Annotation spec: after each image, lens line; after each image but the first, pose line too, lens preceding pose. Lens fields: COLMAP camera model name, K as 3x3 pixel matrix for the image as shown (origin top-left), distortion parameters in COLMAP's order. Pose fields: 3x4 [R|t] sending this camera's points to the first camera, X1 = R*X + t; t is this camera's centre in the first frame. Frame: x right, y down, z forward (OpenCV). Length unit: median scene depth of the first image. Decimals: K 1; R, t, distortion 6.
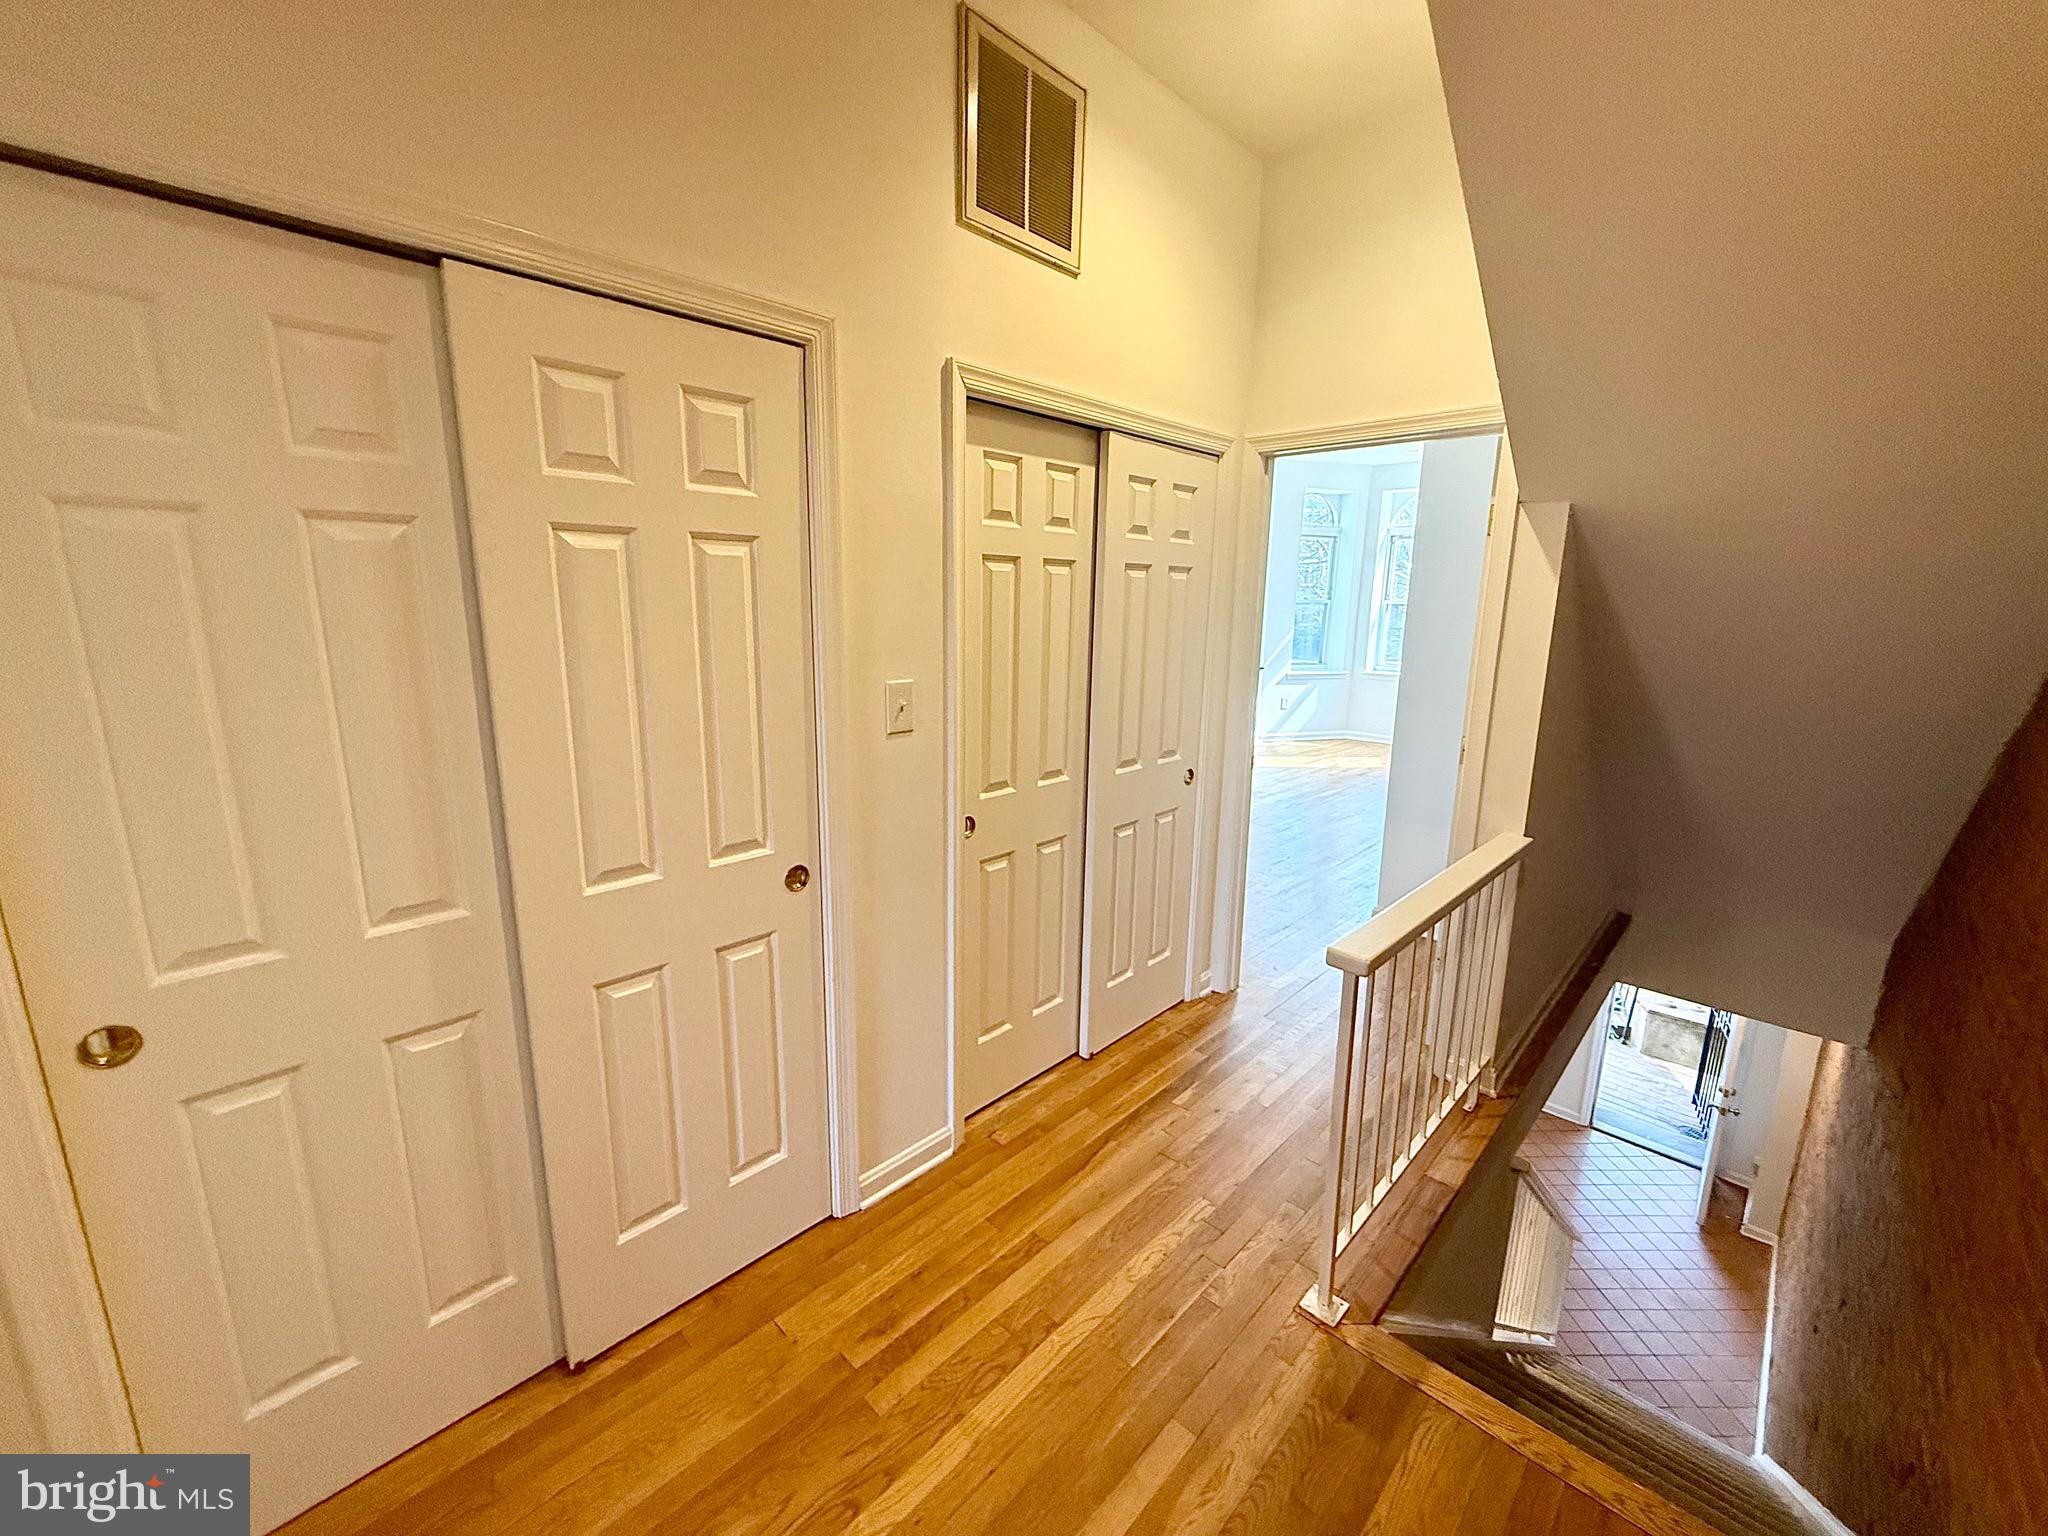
lens RADIAL K [[815.8, 0, 1020.5], [0, 815.8, 761.4], [0, 0, 1]] dist [0.000449, -0.000164]
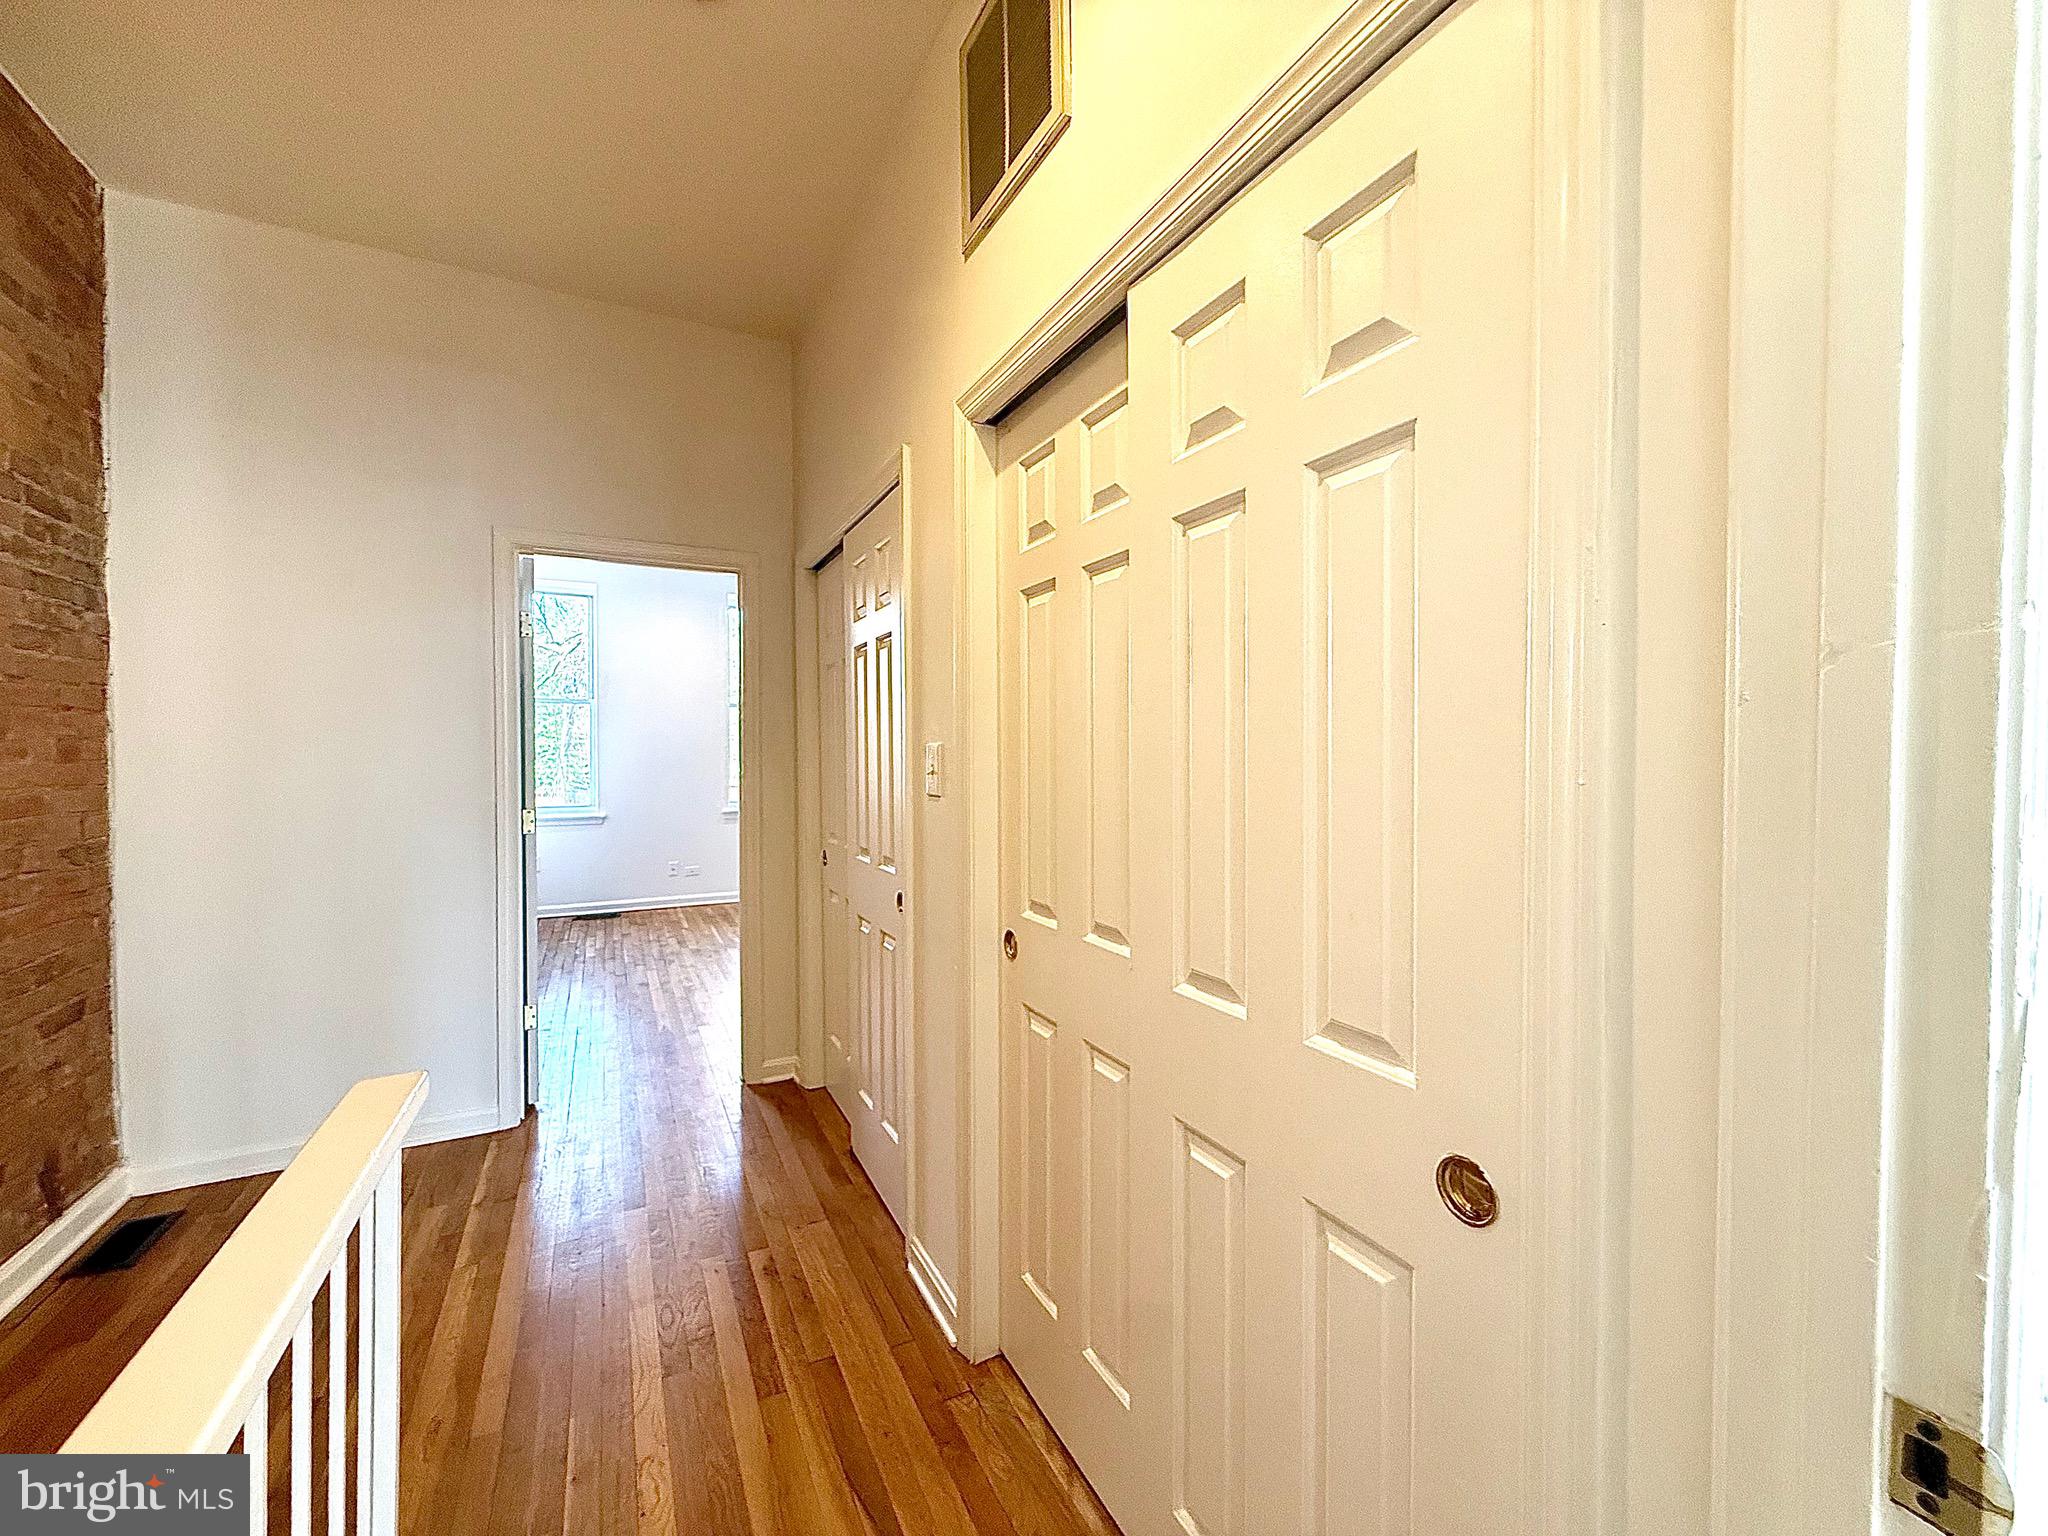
lens RADIAL K [[815.8, 0, 1020.9], [0, 815.8, 765.8], [0, 0, 1]] dist [0.000449, -0.000164]
pose [[-0.318257, 0.000228, -0.948005, 0.705516], [-0.193006, 0.979040, 0.065030, -0.144163], [0.928149, 0.203667, -0.311542, 1.309701]]
